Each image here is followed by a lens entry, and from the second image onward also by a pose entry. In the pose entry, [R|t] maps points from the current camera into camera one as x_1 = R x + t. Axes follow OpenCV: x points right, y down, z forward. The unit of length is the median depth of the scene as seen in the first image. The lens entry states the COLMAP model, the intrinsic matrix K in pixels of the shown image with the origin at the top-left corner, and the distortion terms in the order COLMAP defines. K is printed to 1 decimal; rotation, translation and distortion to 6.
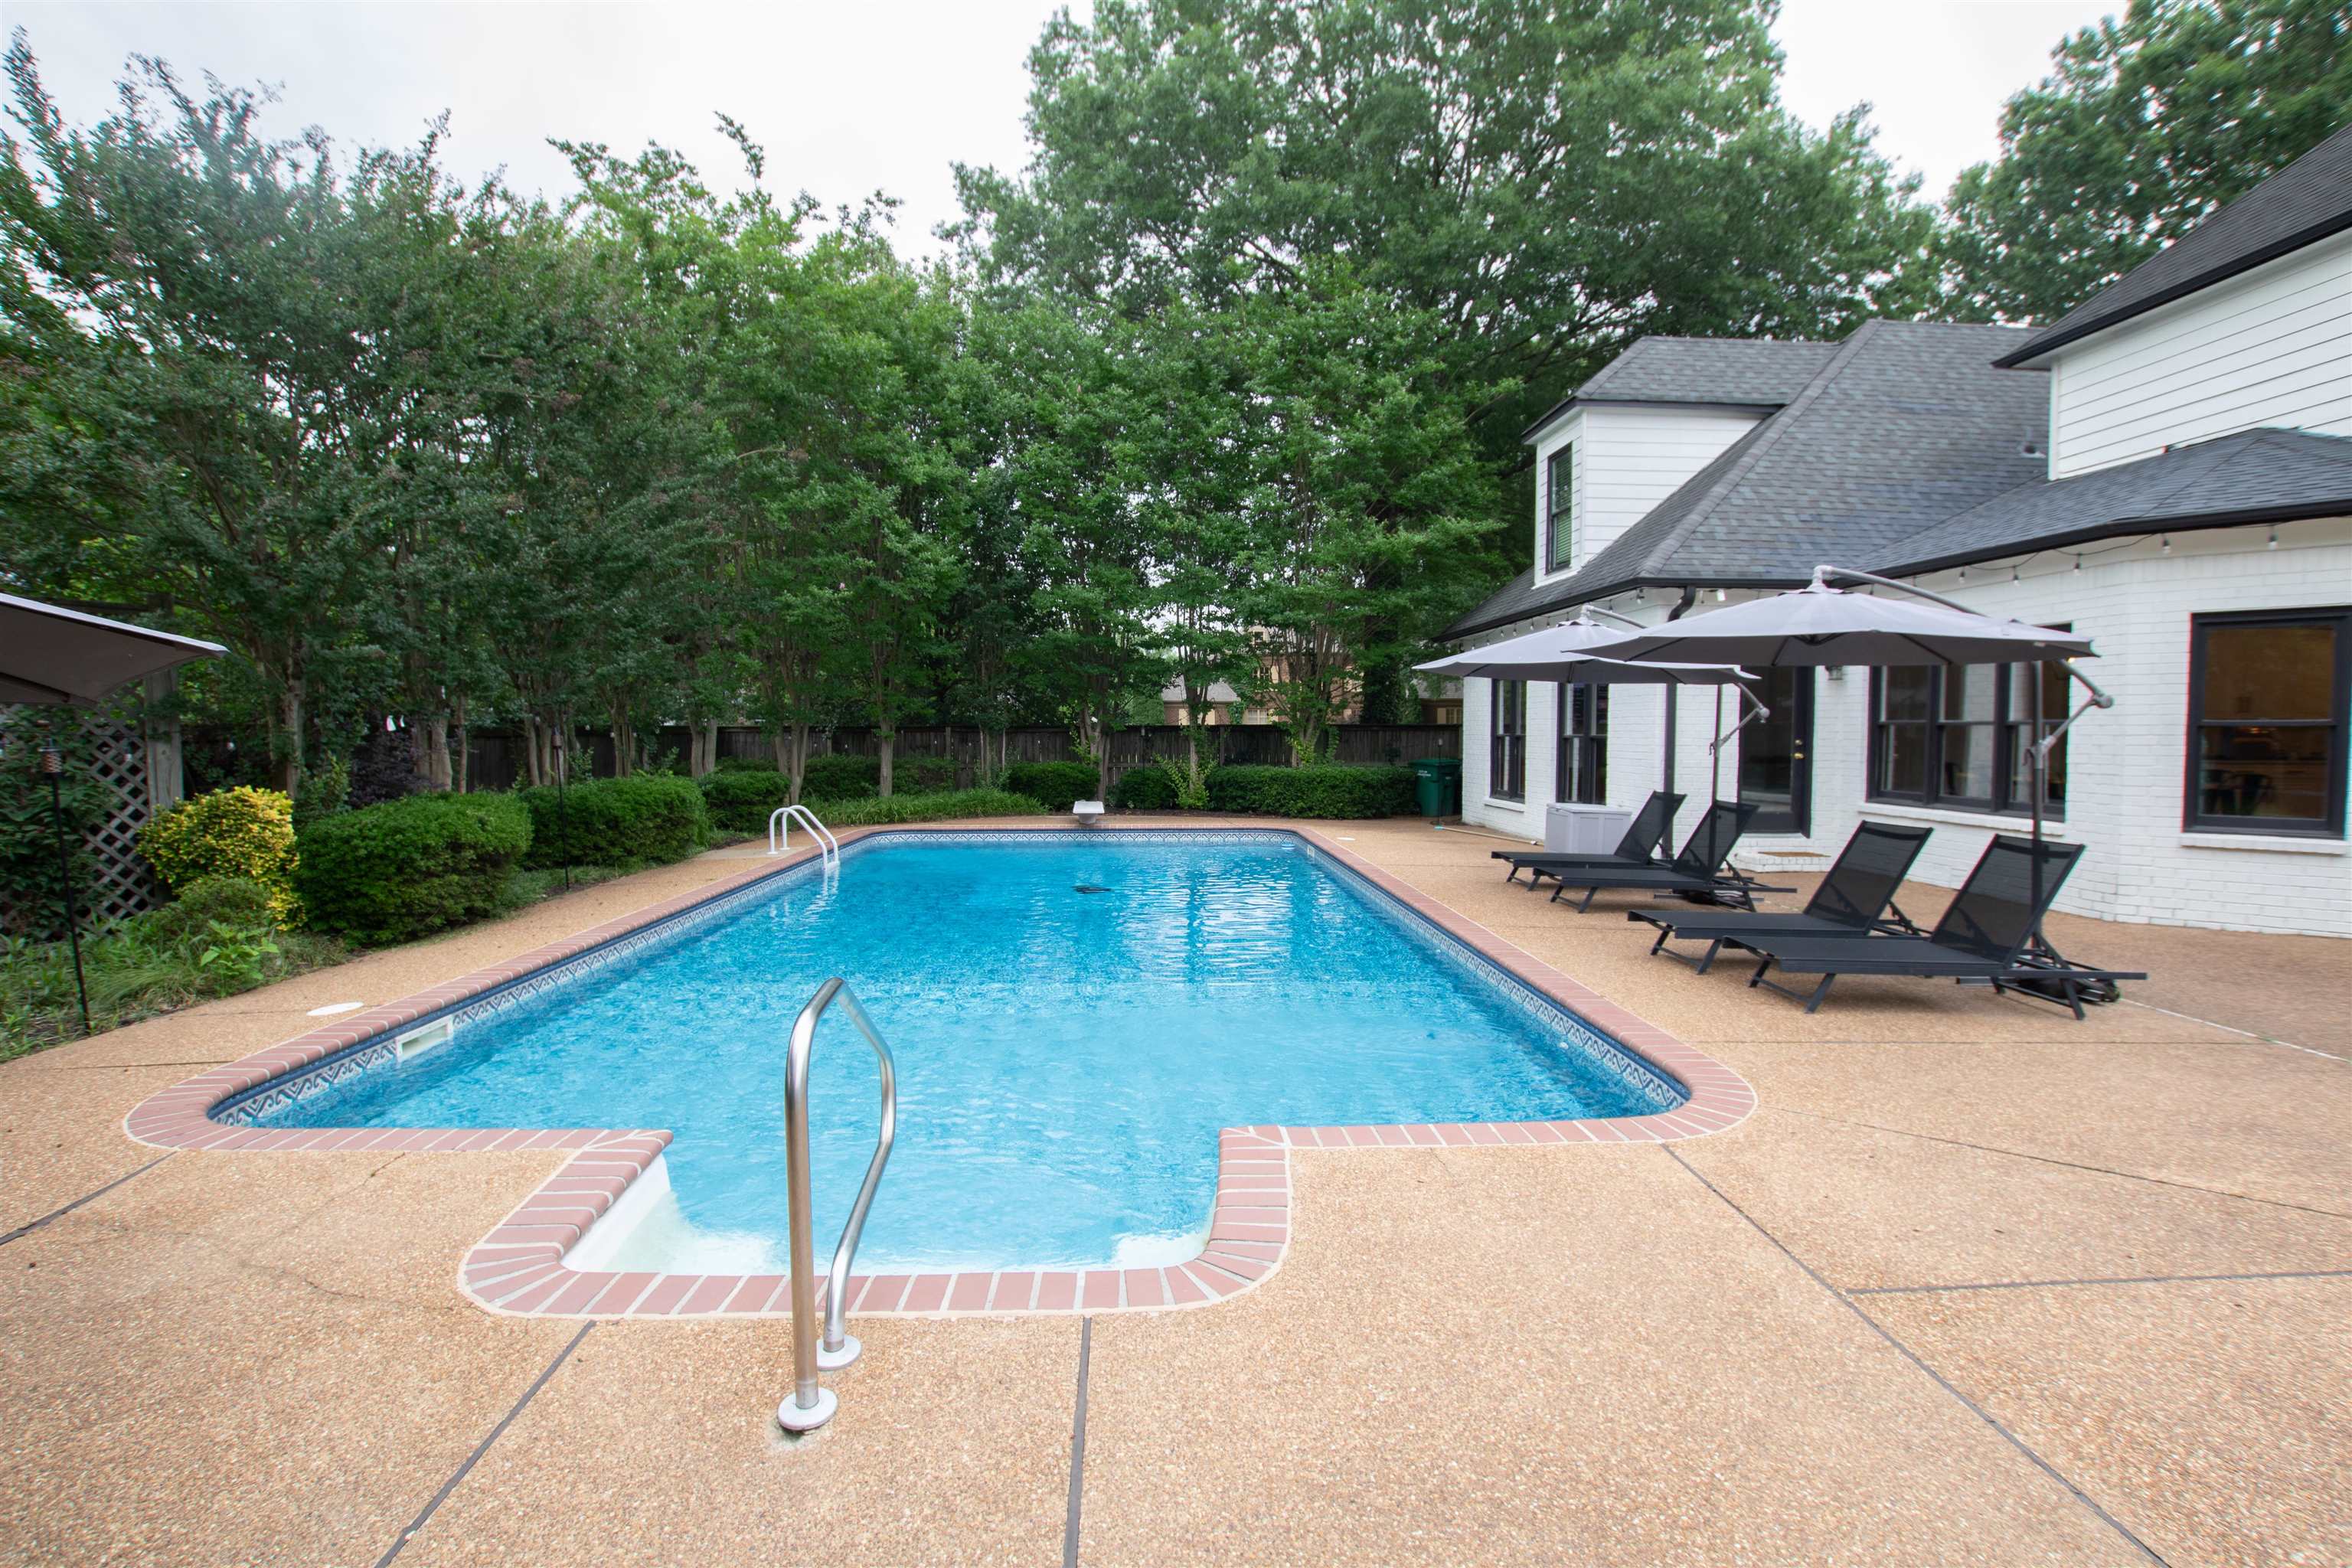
lens RADIAL K [[1099.1, 0, 1180.8], [0, 1099.1, 778.8], [0, 0, 1]] dist [-0.031027, 0.004381]
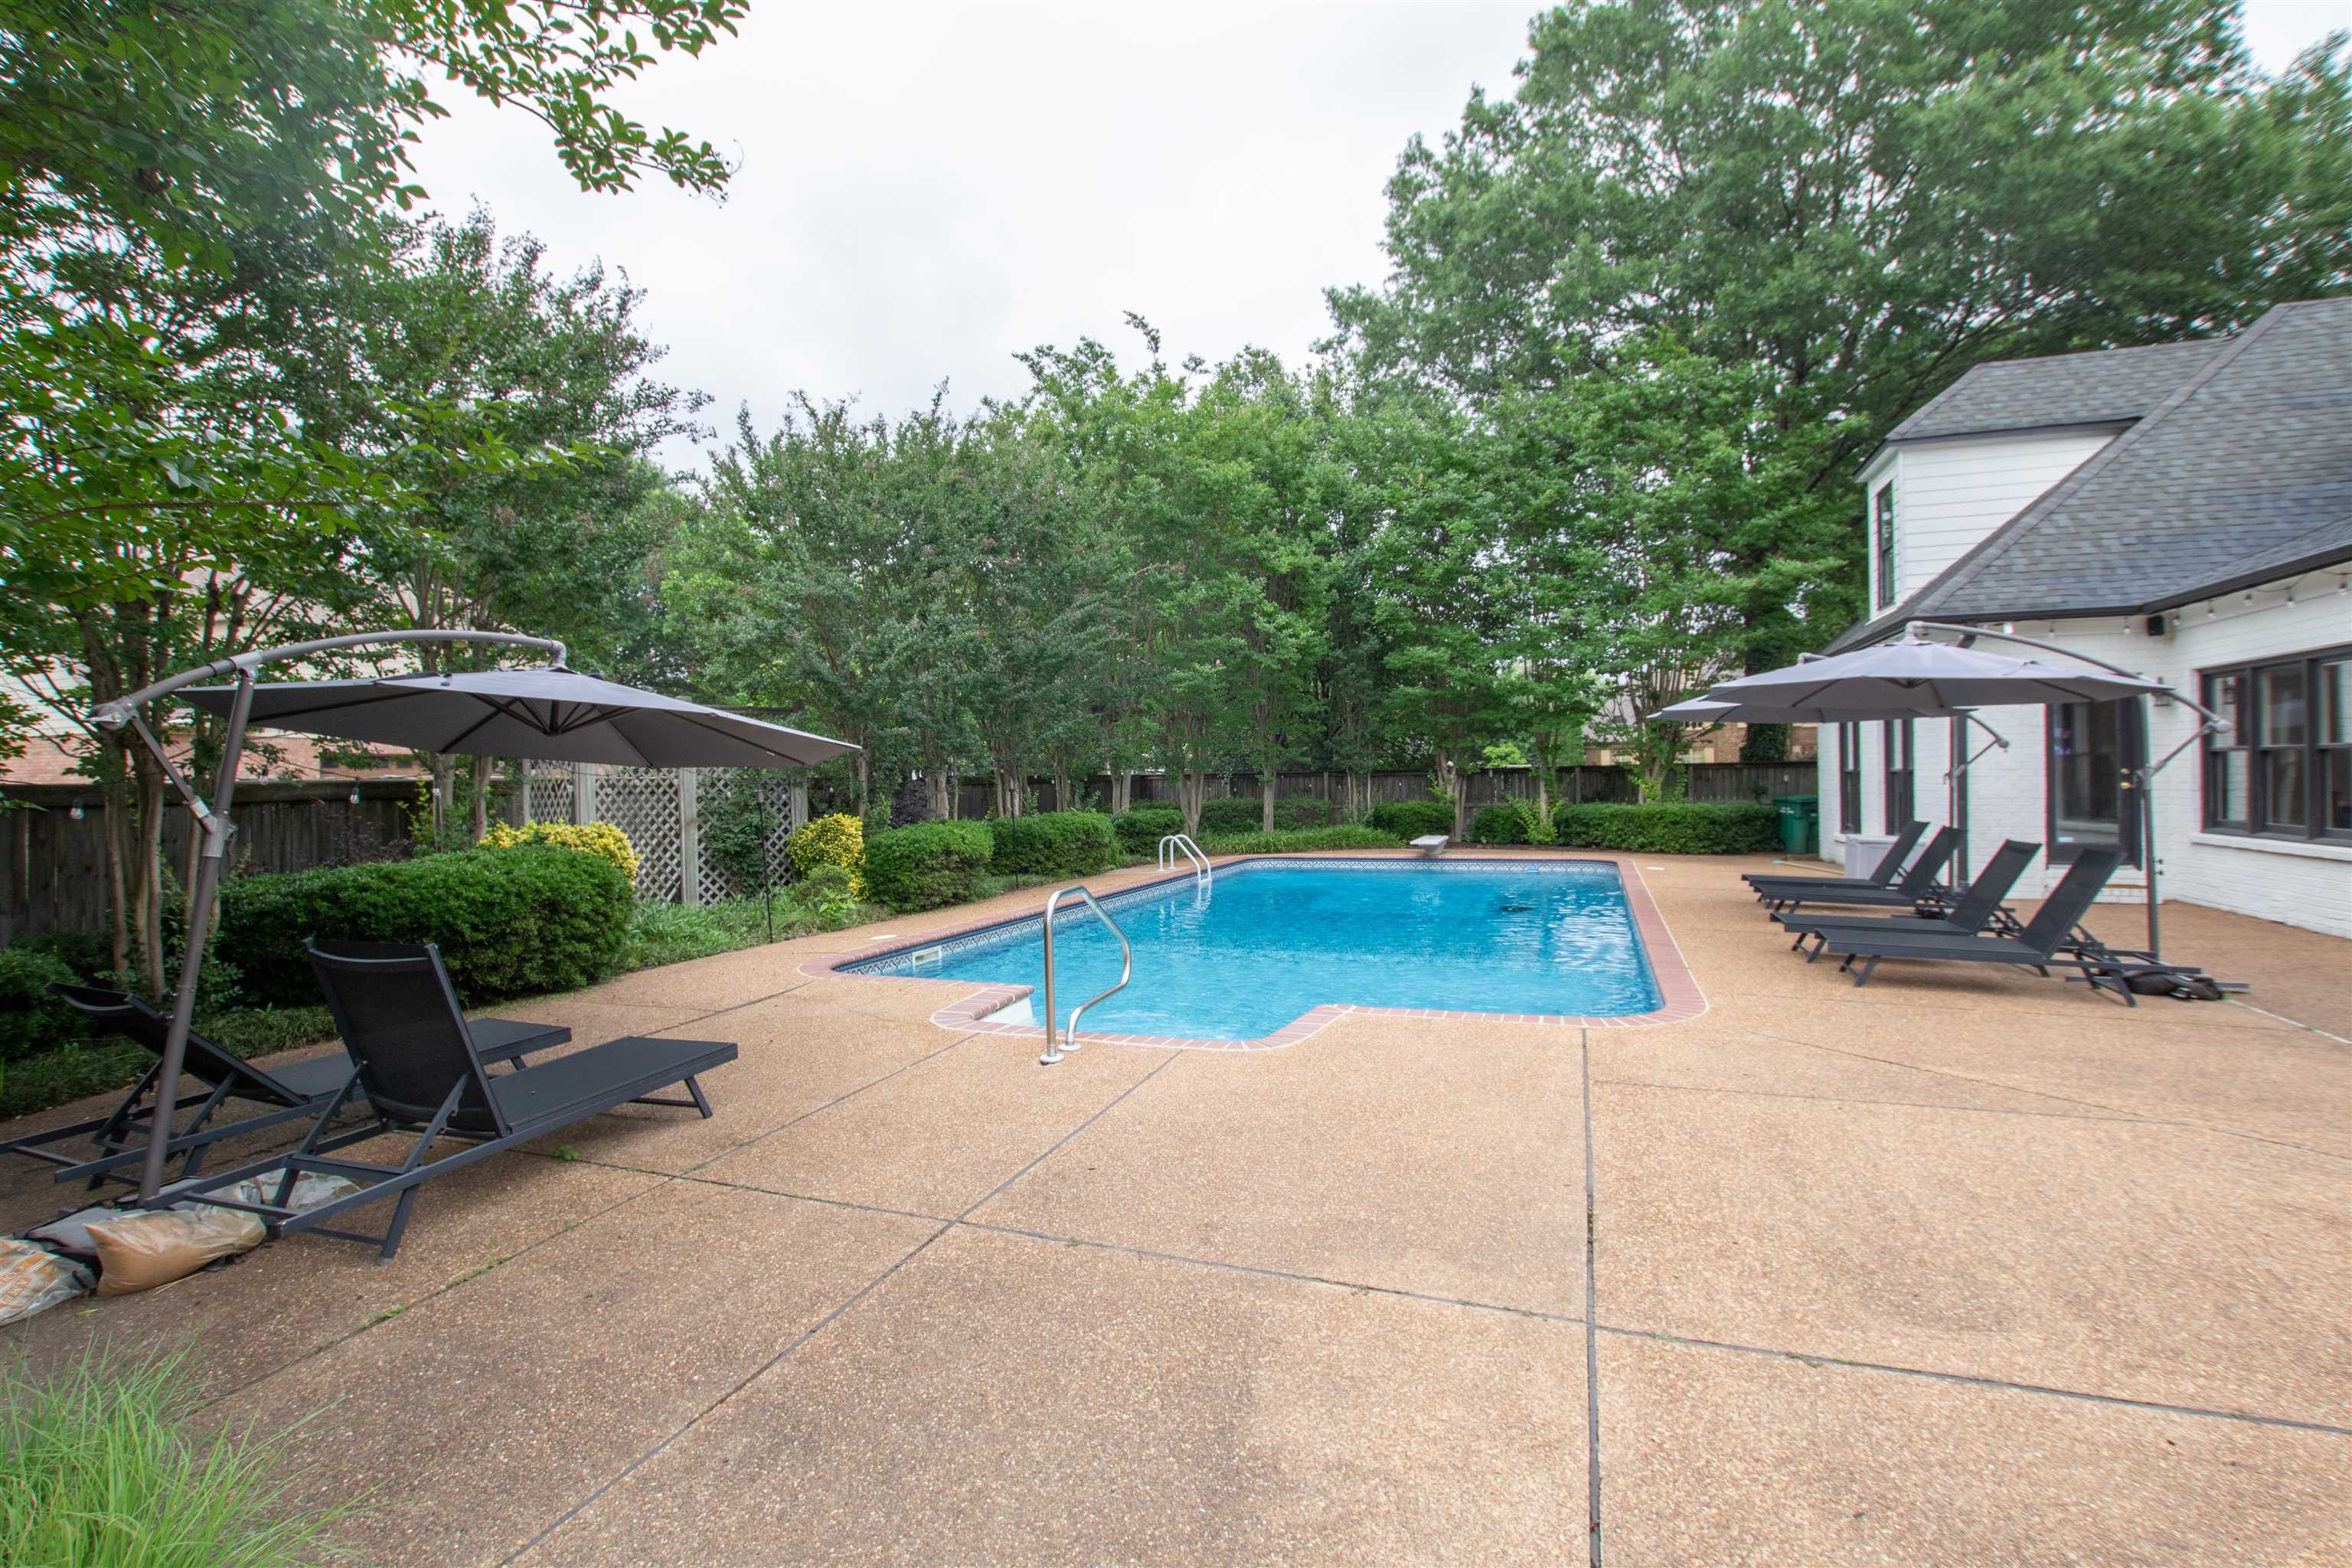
lens RADIAL K [[1099.1, 0, 1172.7], [0, 1099.1, 774.3], [0, 0, 1]] dist [-0.031027, 0.004381]
pose [[0.920055, -0.017202, -0.391411, 0.144552], [-0.000948, 0.998935, -0.046129, 0.012520], [0.391787, 0.042812, 0.919059, -0.191512]]
